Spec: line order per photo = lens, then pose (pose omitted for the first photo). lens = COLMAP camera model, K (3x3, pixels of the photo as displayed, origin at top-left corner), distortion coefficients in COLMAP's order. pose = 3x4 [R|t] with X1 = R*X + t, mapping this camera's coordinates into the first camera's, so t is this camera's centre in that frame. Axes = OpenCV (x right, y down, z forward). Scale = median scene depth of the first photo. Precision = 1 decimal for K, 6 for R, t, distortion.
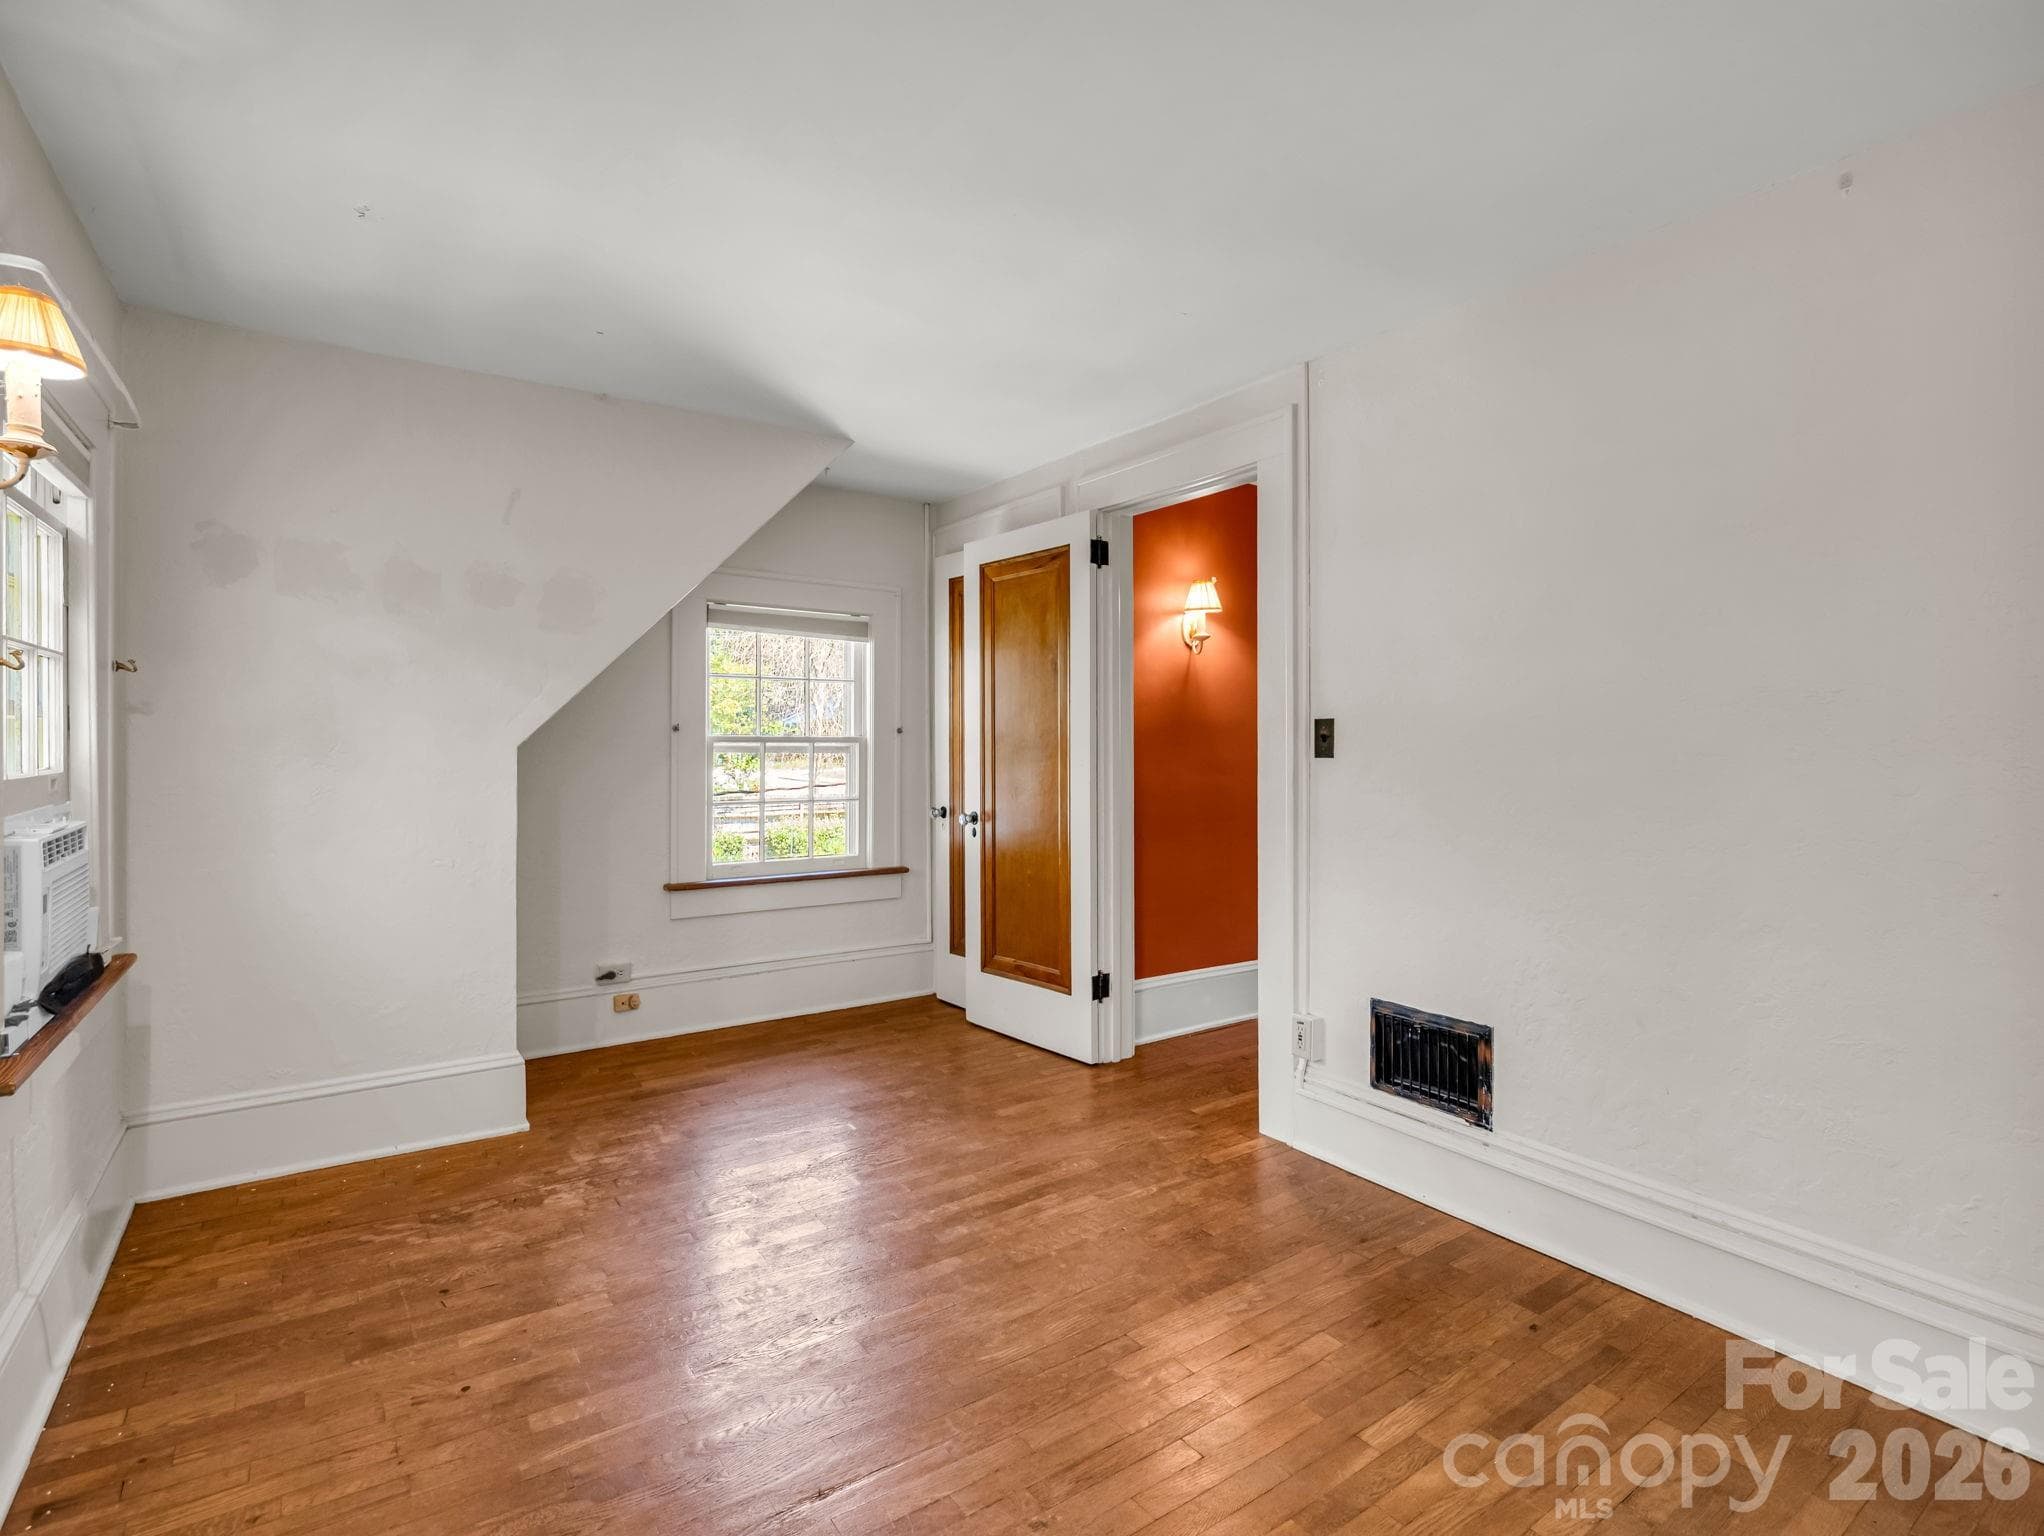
lens RADIAL K [[1023.5, 0, 1027.9], [0, 1023.5, 753.2], [0, 0, 1]] dist [0.038787, -0.024973]
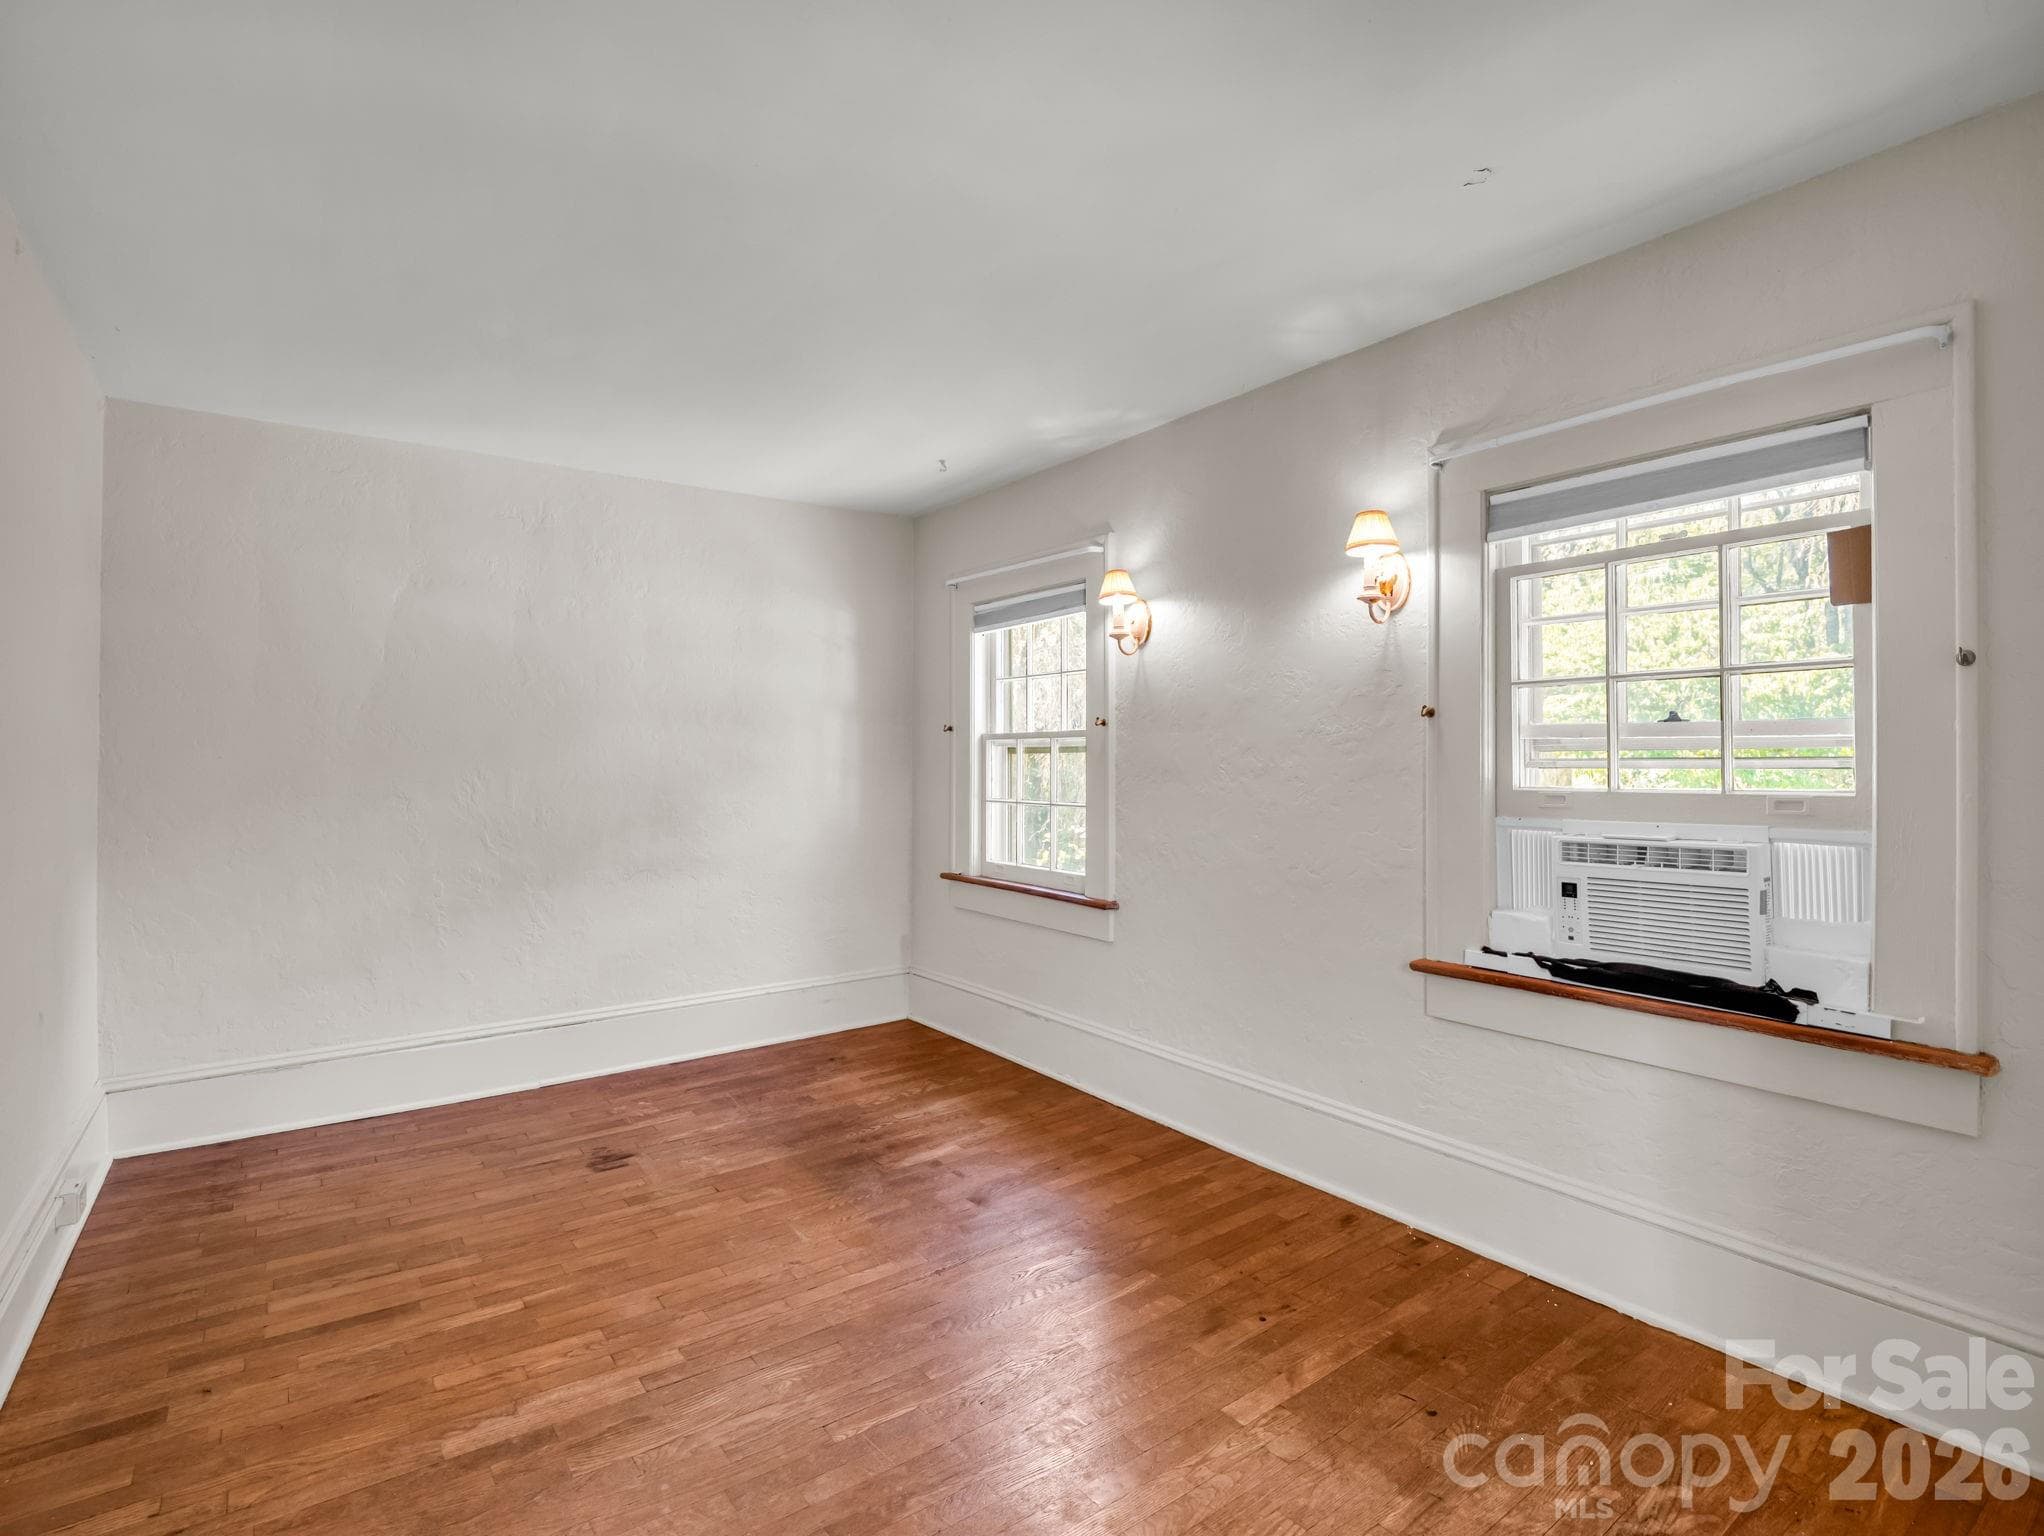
lens RADIAL K [[1023.5, 0, 1027.9], [0, 1023.5, 753.2], [0, 0, 1]] dist [0.038787, -0.024973]
pose [[-0.999674, 0.004799, -0.025066, -0.241301], [0.004855, 0.999986, -0.002190, -0.016353], [0.025055, -0.002311, -0.999683, 2.034668]]
